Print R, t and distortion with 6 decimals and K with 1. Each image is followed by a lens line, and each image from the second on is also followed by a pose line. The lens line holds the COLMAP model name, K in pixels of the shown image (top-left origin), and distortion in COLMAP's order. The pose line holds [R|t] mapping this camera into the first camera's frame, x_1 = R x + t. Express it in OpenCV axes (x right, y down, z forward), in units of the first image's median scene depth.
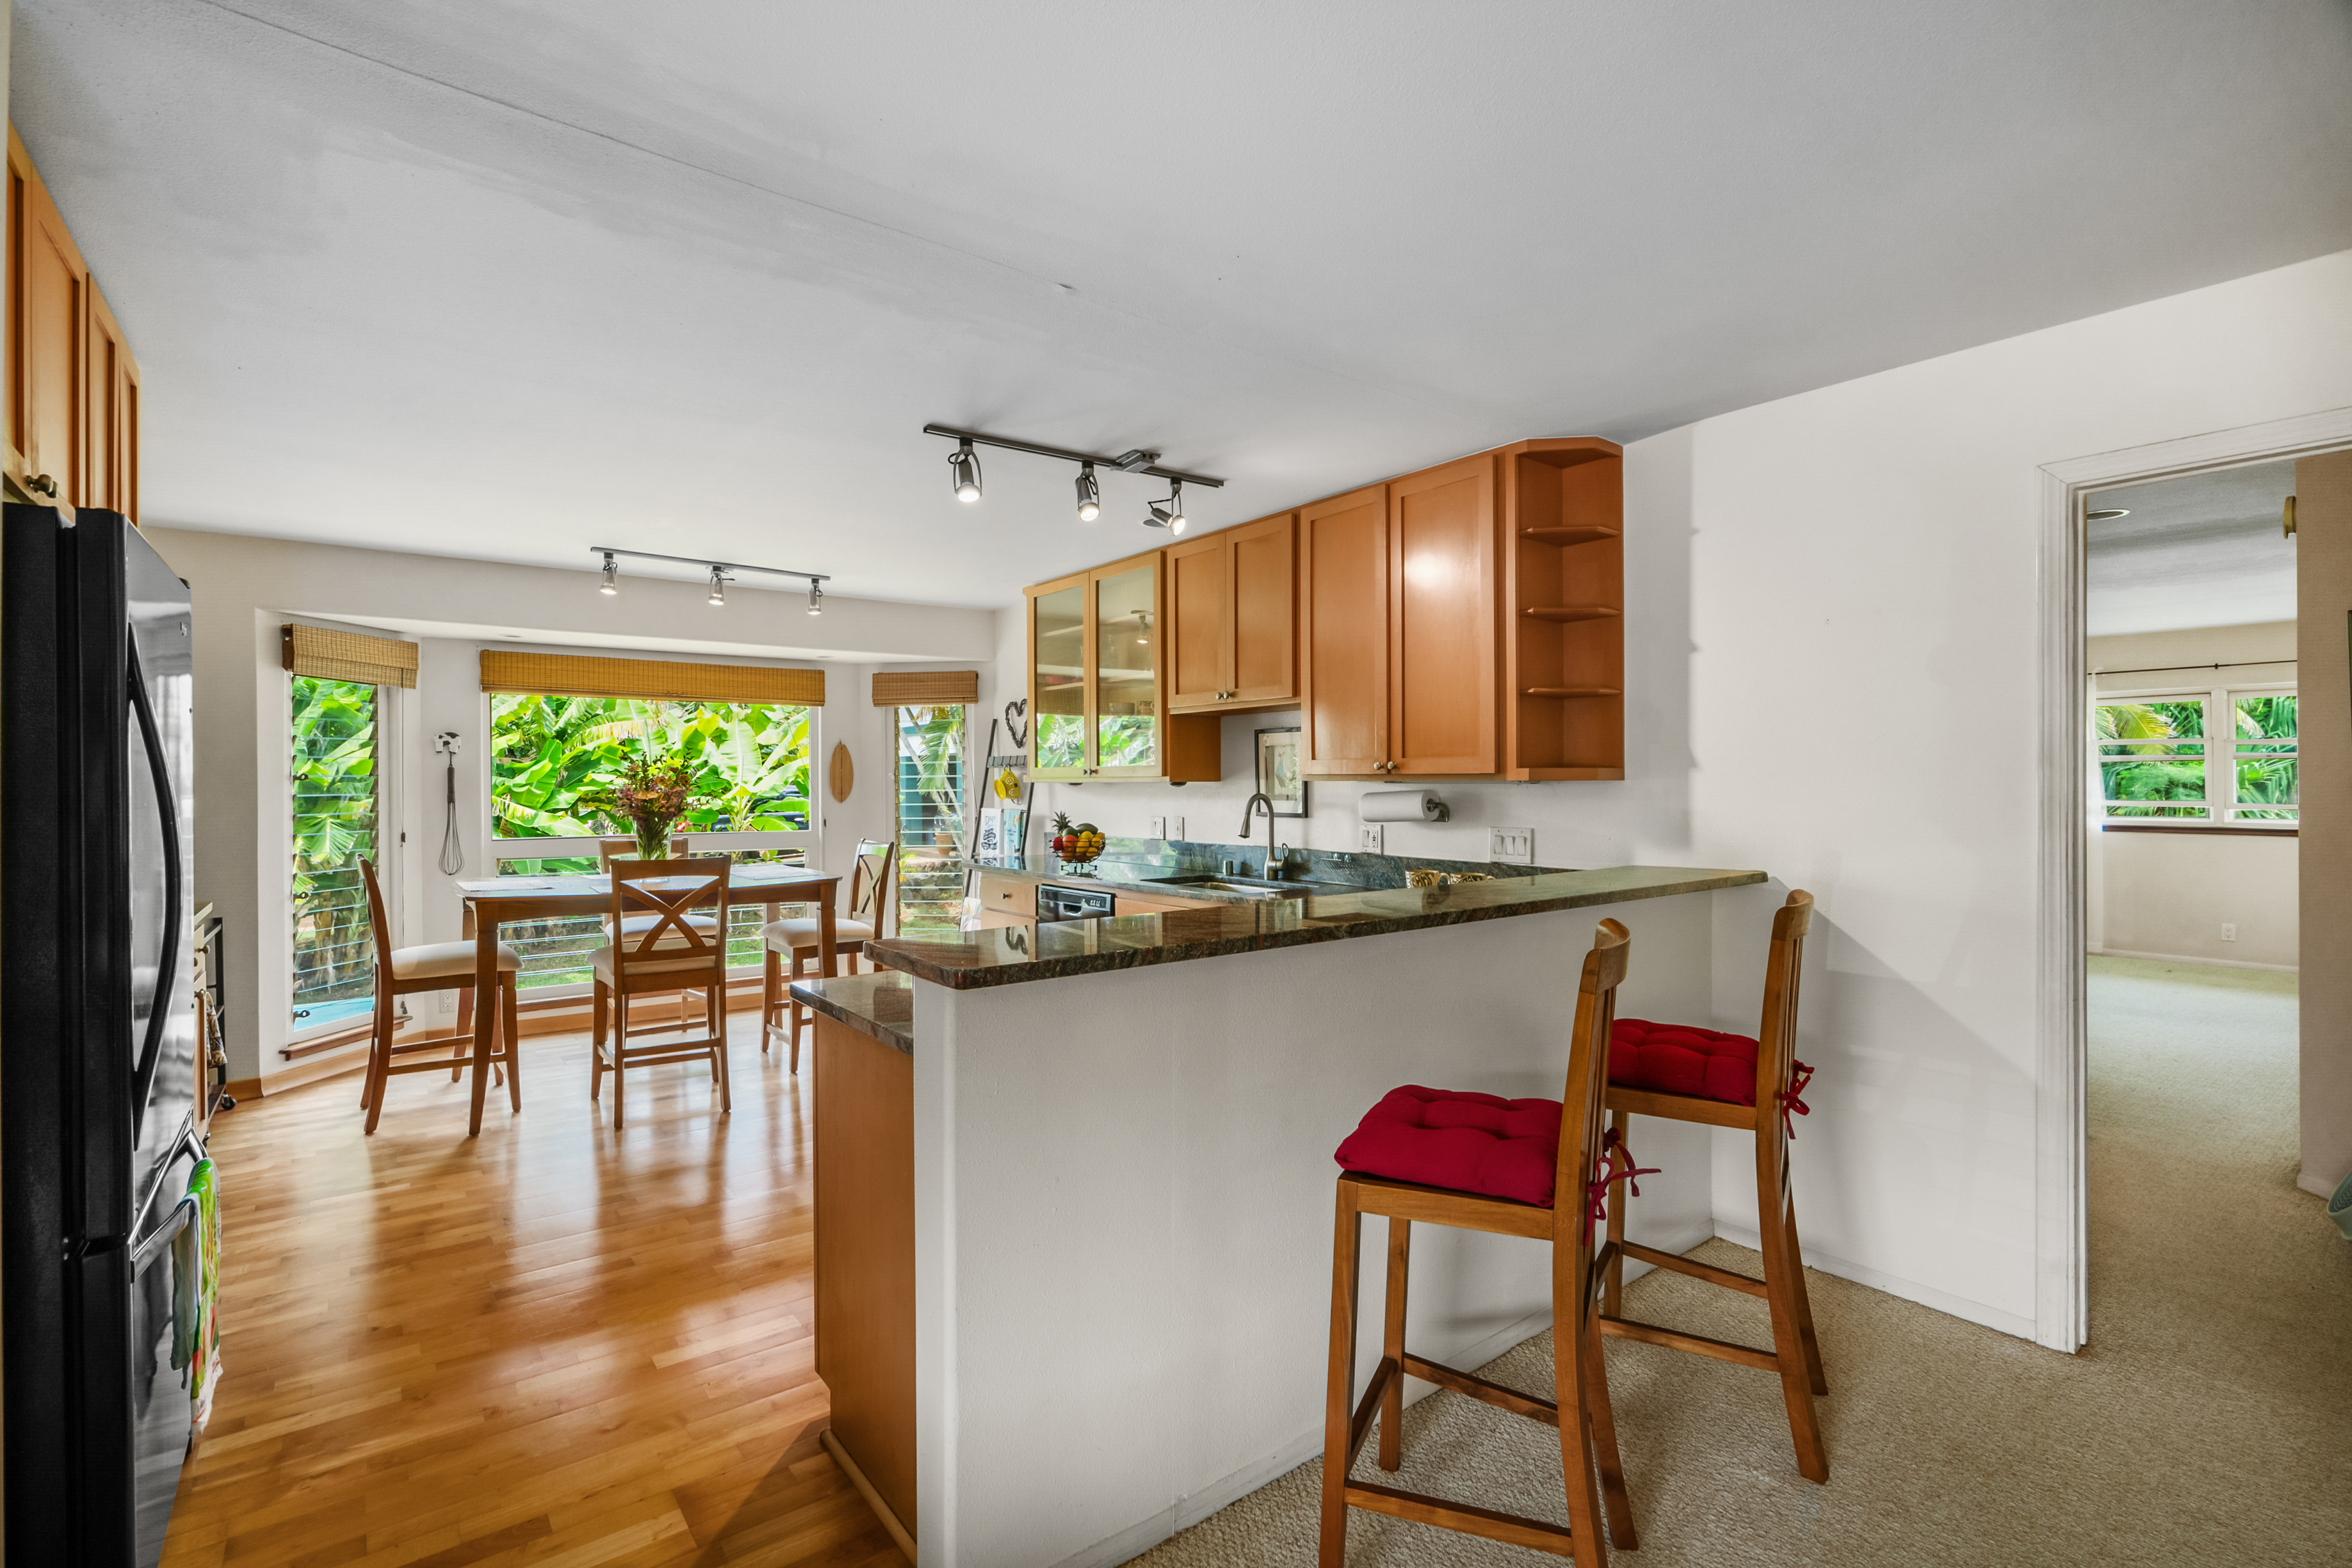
lens RADIAL K [[1079.0, 0, 1154.6], [0, 1079.0, 773.6], [0, 0, 1]] dist [-0.015086, 0.000060]
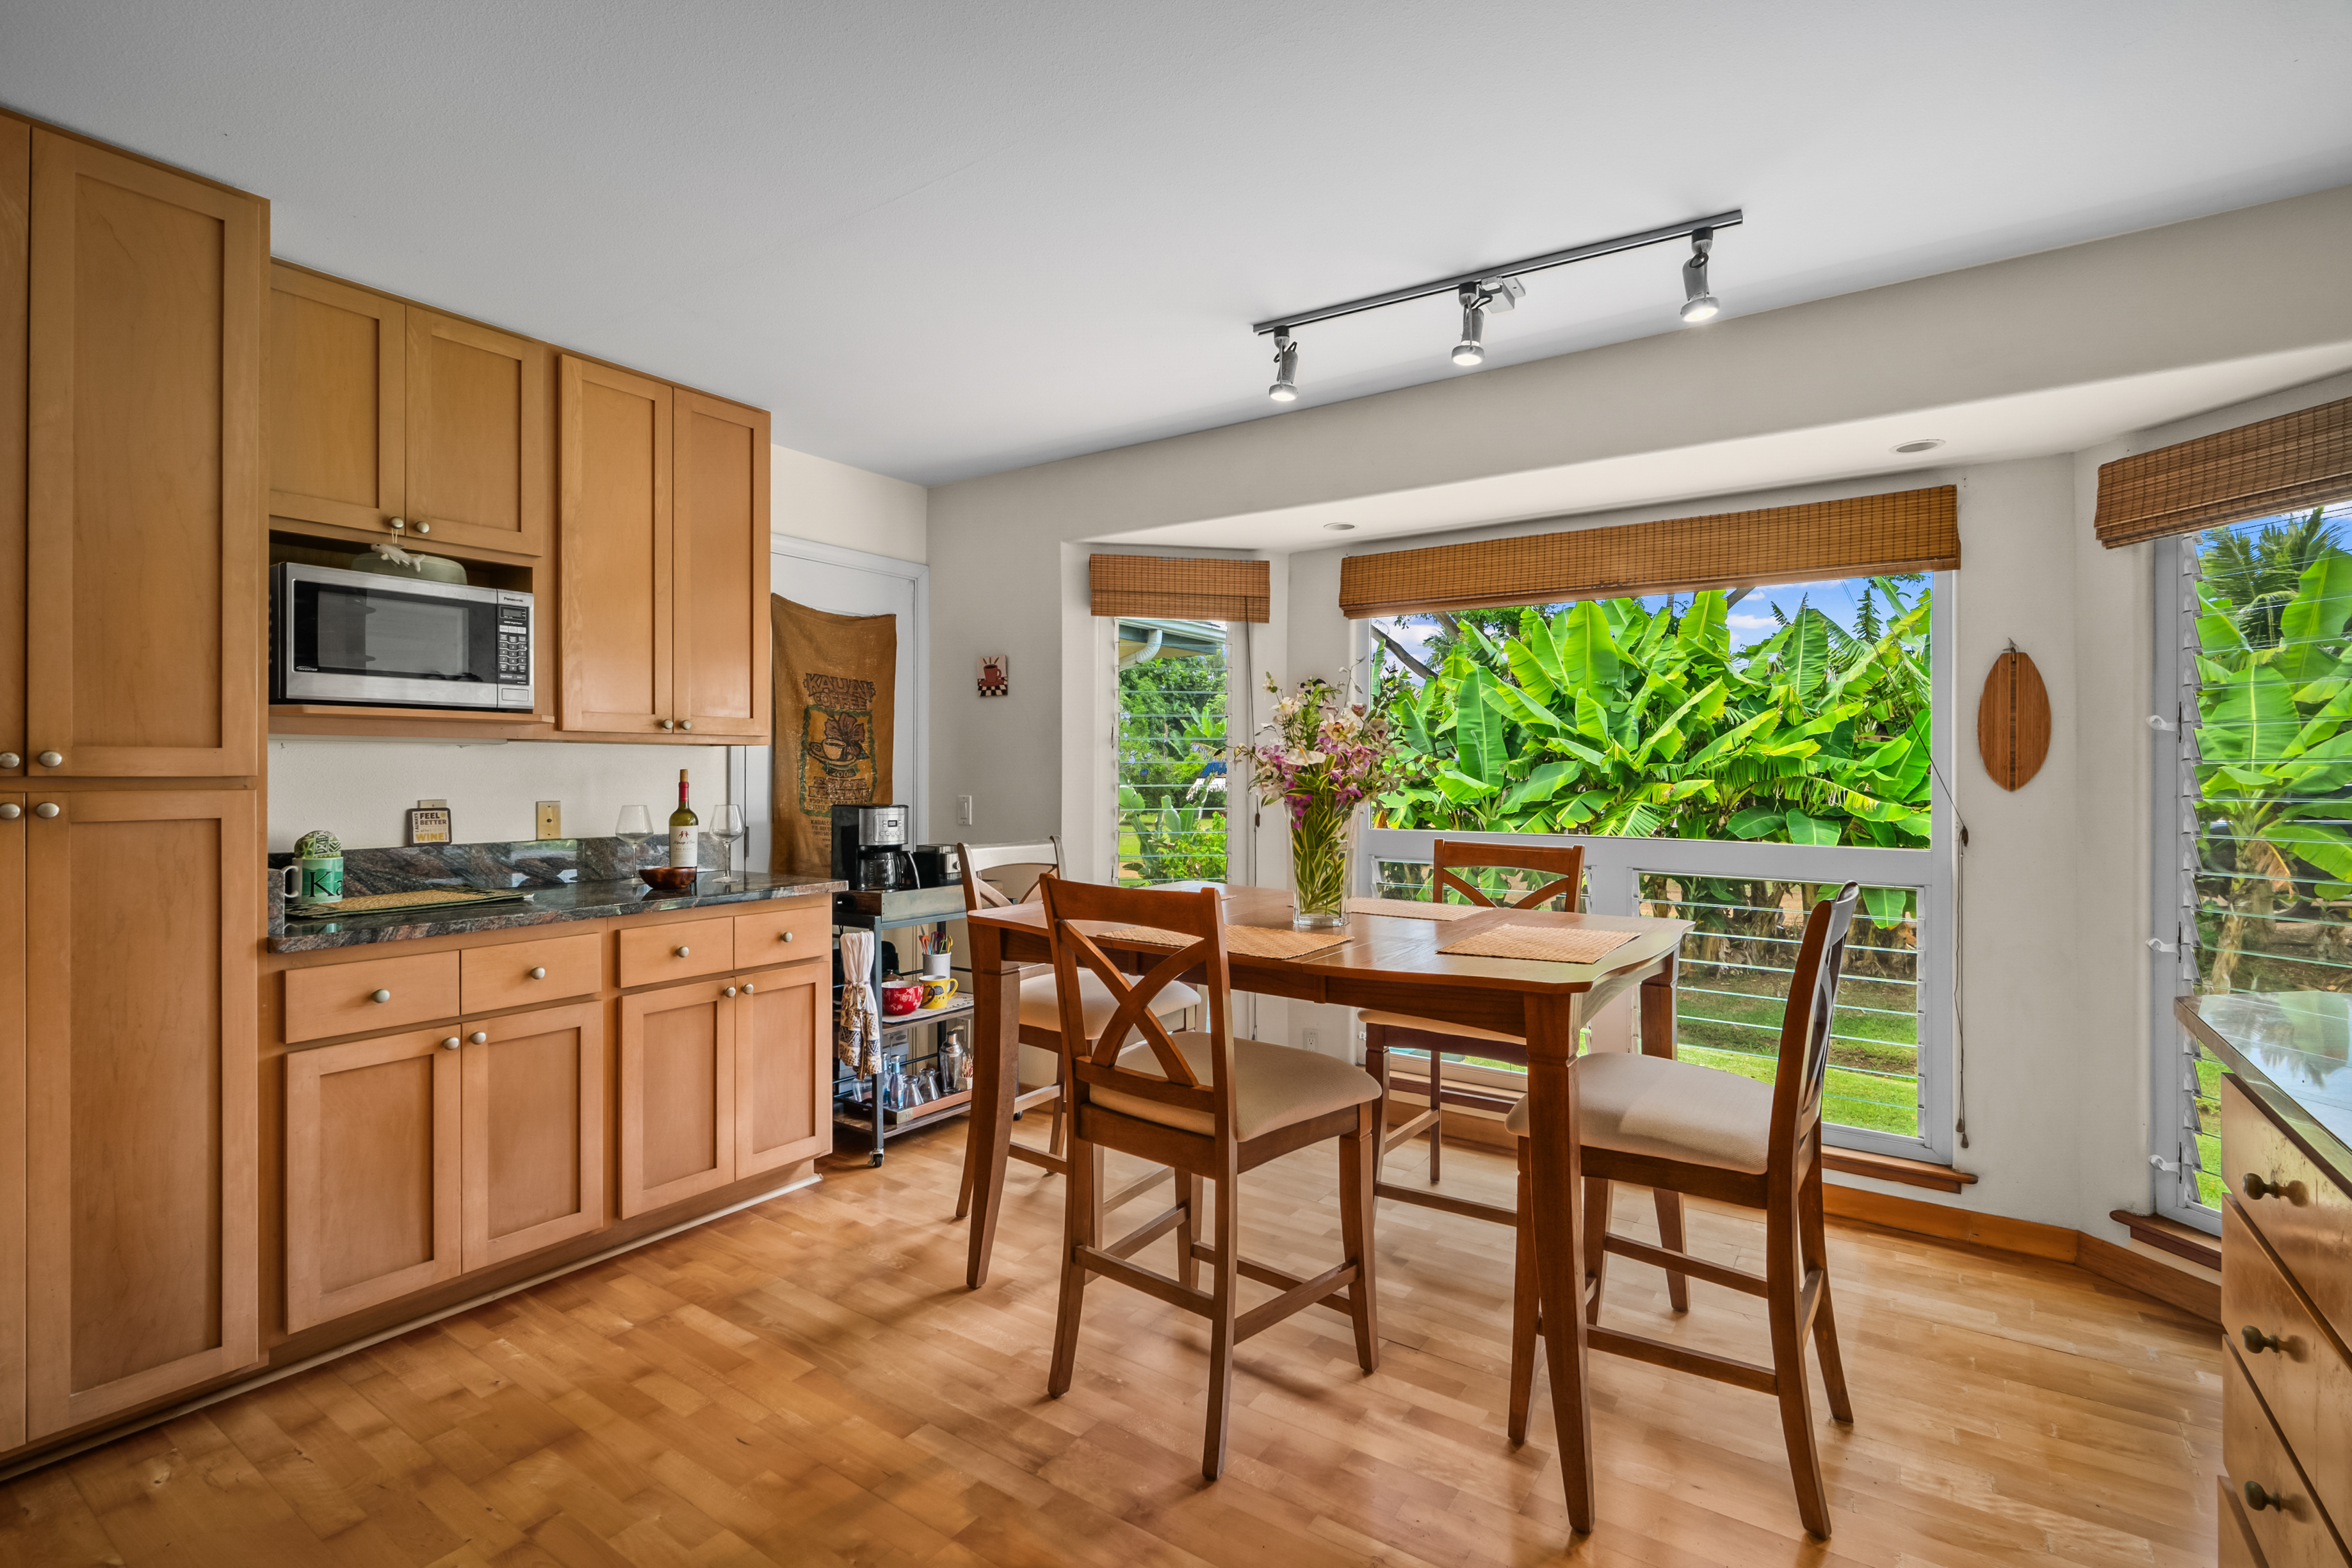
lens RADIAL K [[1079.0, 0, 1154.6], [0, 1079.0, 773.6], [0, 0, 1]] dist [-0.015086, 0.000060]
pose [[0.297003, 0.006945, -0.954851, 0.008988], [0.000693, 0.999972, 0.007489, 0.019830], [0.954876, -0.002886, 0.296989, 0.646761]]
